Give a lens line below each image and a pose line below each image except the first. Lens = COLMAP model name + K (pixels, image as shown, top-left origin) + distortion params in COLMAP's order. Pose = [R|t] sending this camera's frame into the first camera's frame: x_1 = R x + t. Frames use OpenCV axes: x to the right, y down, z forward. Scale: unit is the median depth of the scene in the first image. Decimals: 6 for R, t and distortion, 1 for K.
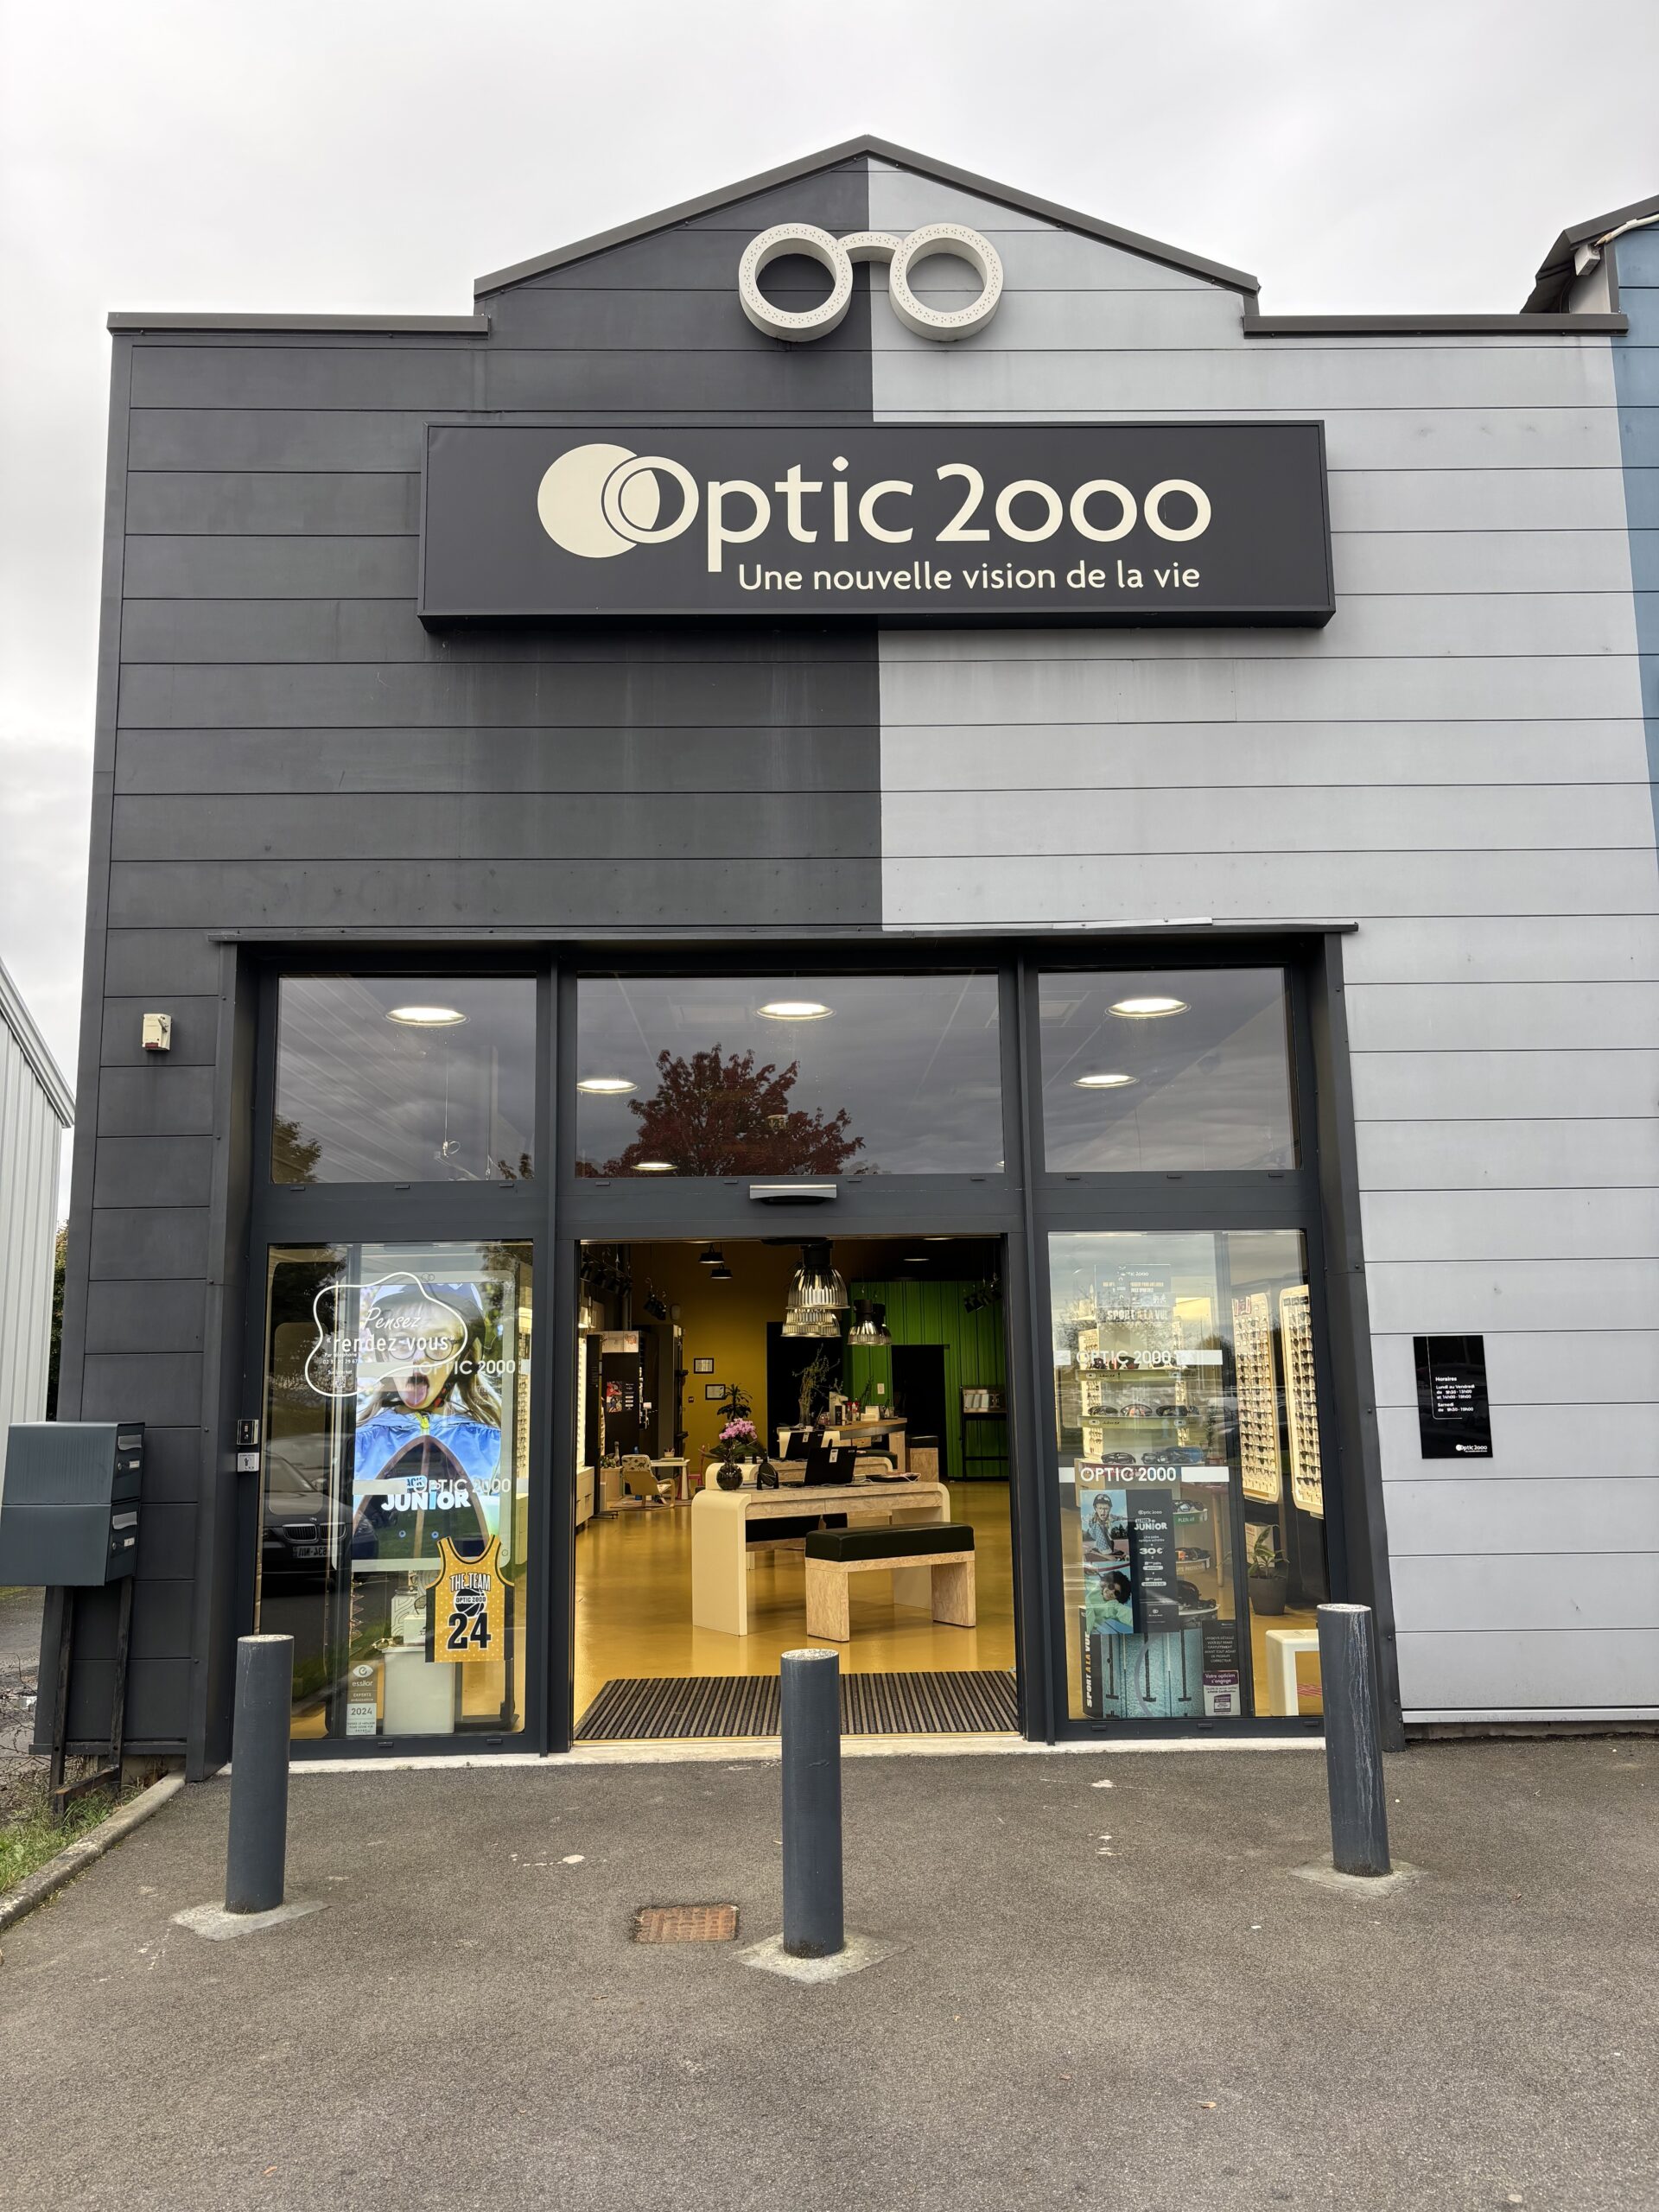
lens RADIAL K [[1660.4, 0, 829.5], [0, 1660.4, 1106.0], [0, 0, 1]] dist [0.009059, 0.002737]
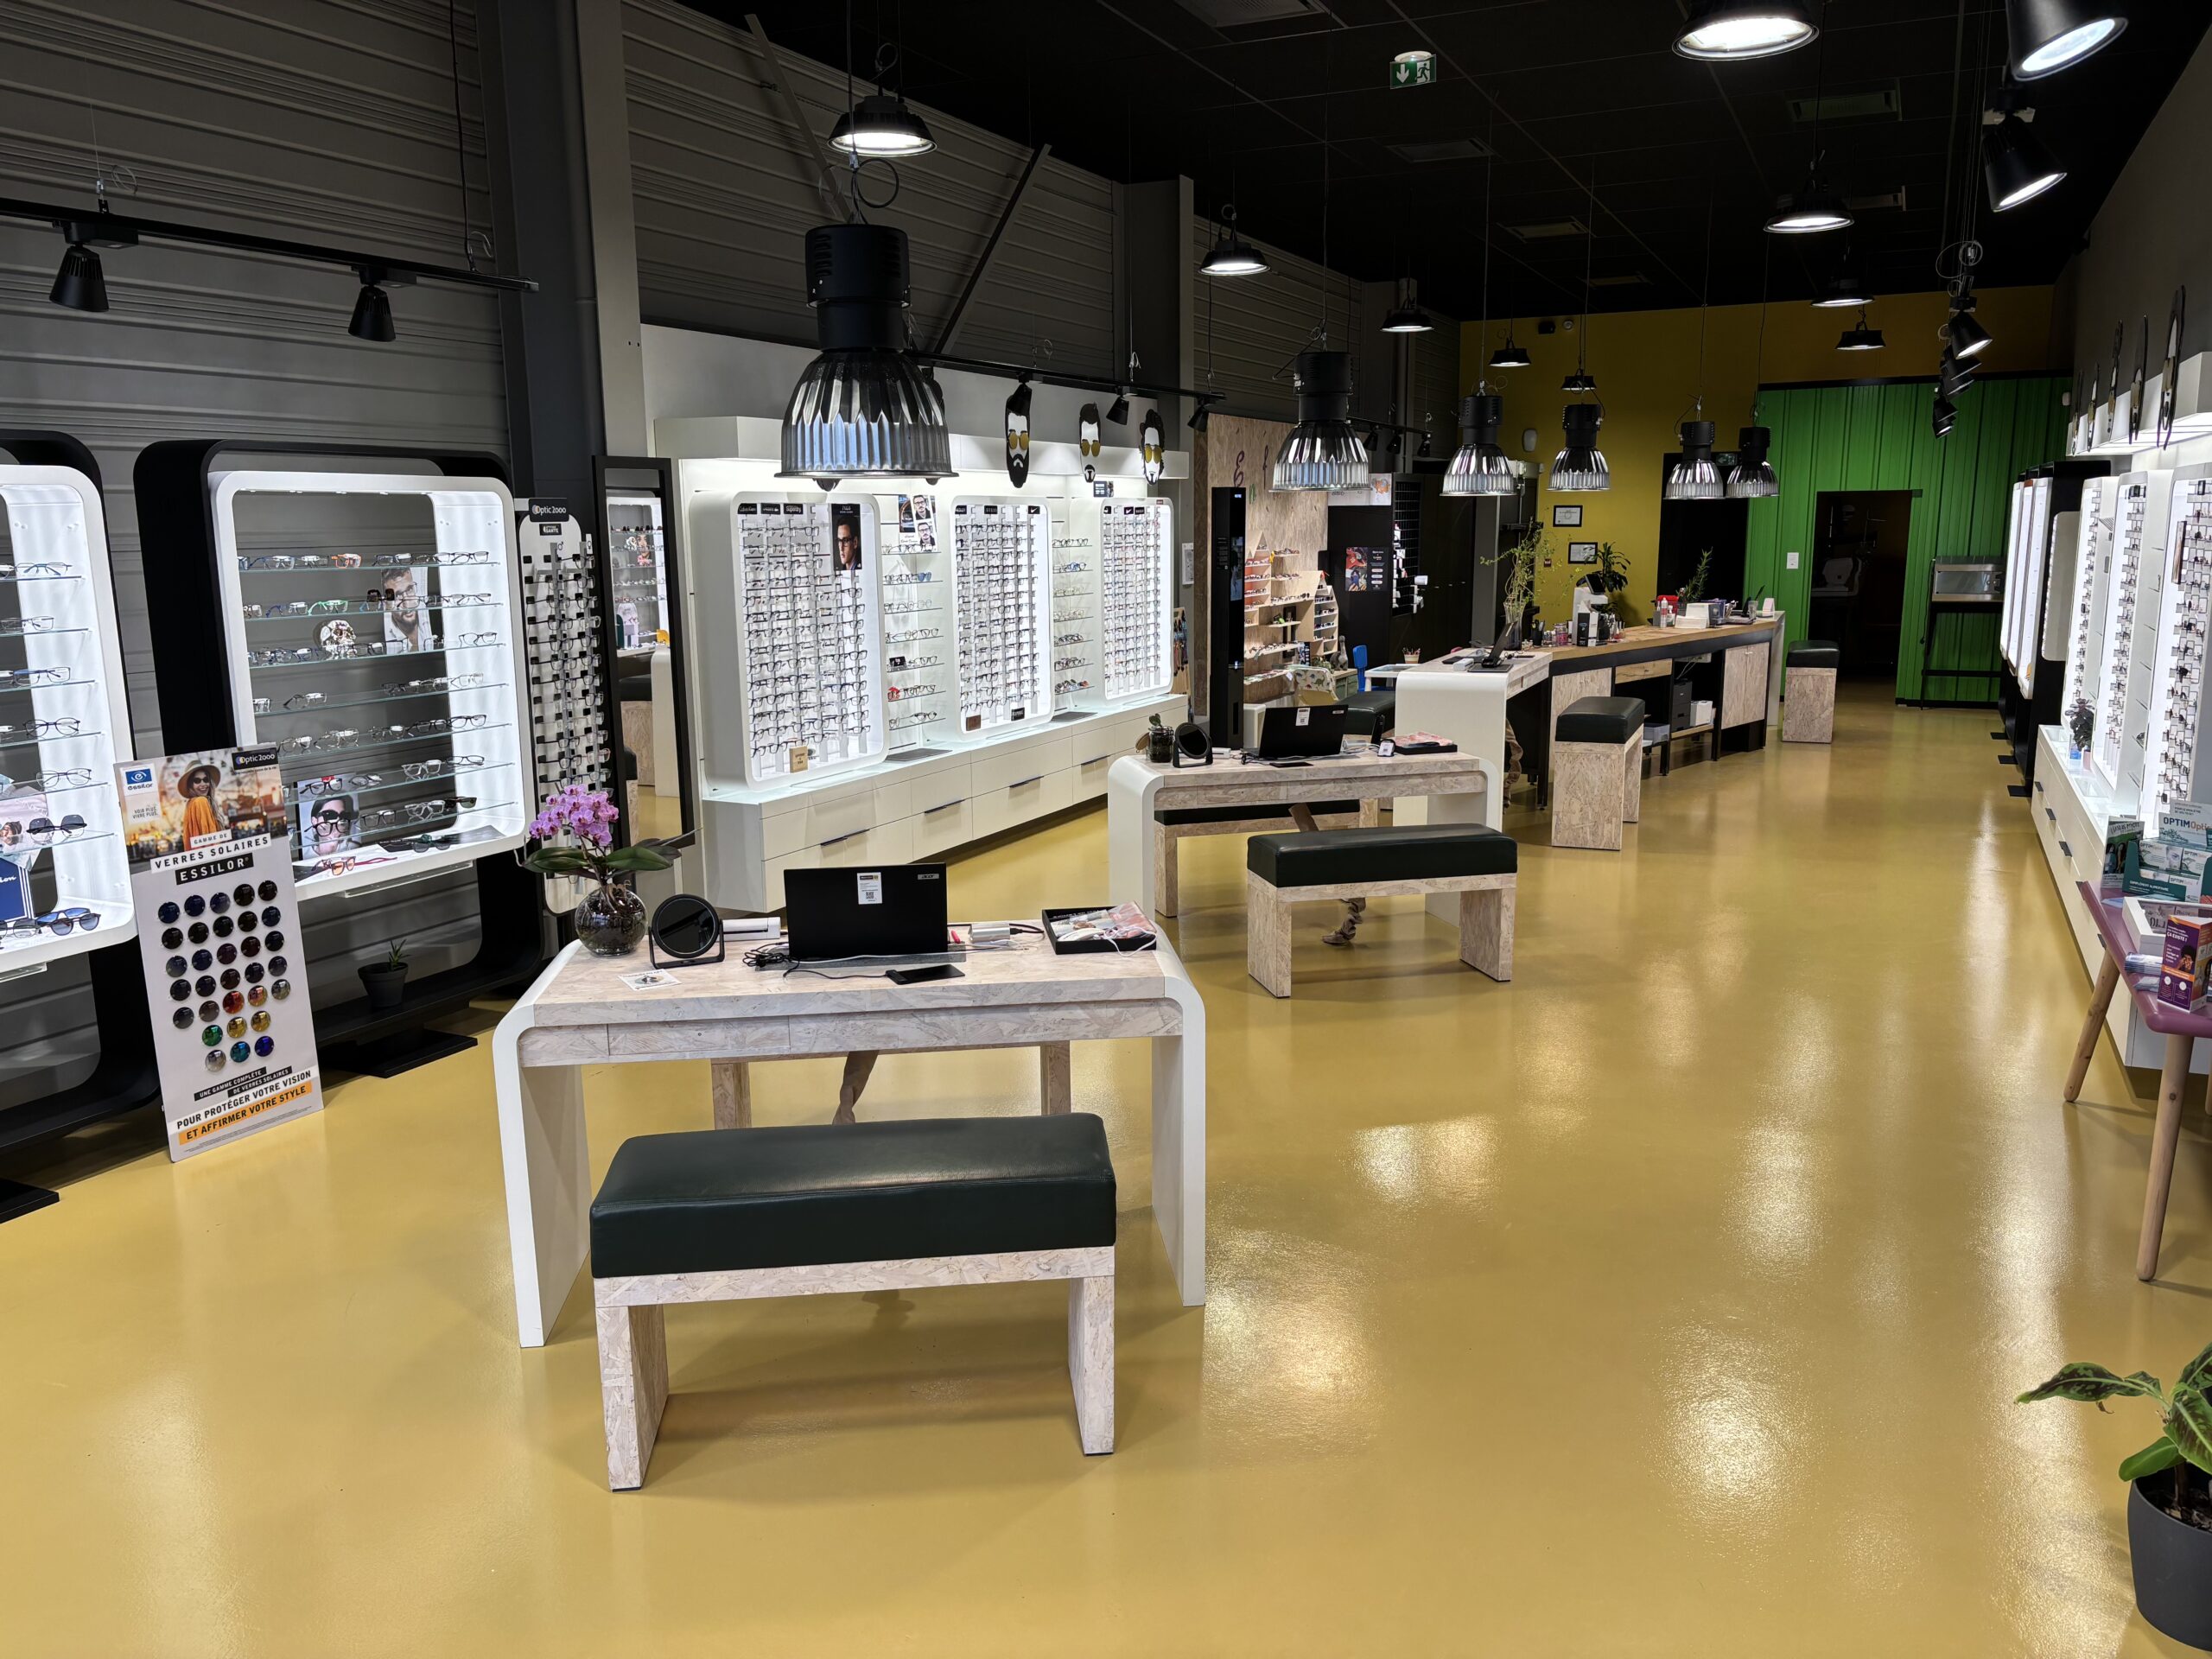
lens RADIAL K [[1660.4, 0, 1106.0], [0, 1660.4, 829.5], [0, 0, 1]] dist [0.009059, 0.002737]
pose [[0.889324, 0.091349, -0.448060, 0.098990], [0.071951, 0.939684, 0.334391, 0.036426], [0.451581, -0.329621, 0.829111, 0.334912]]
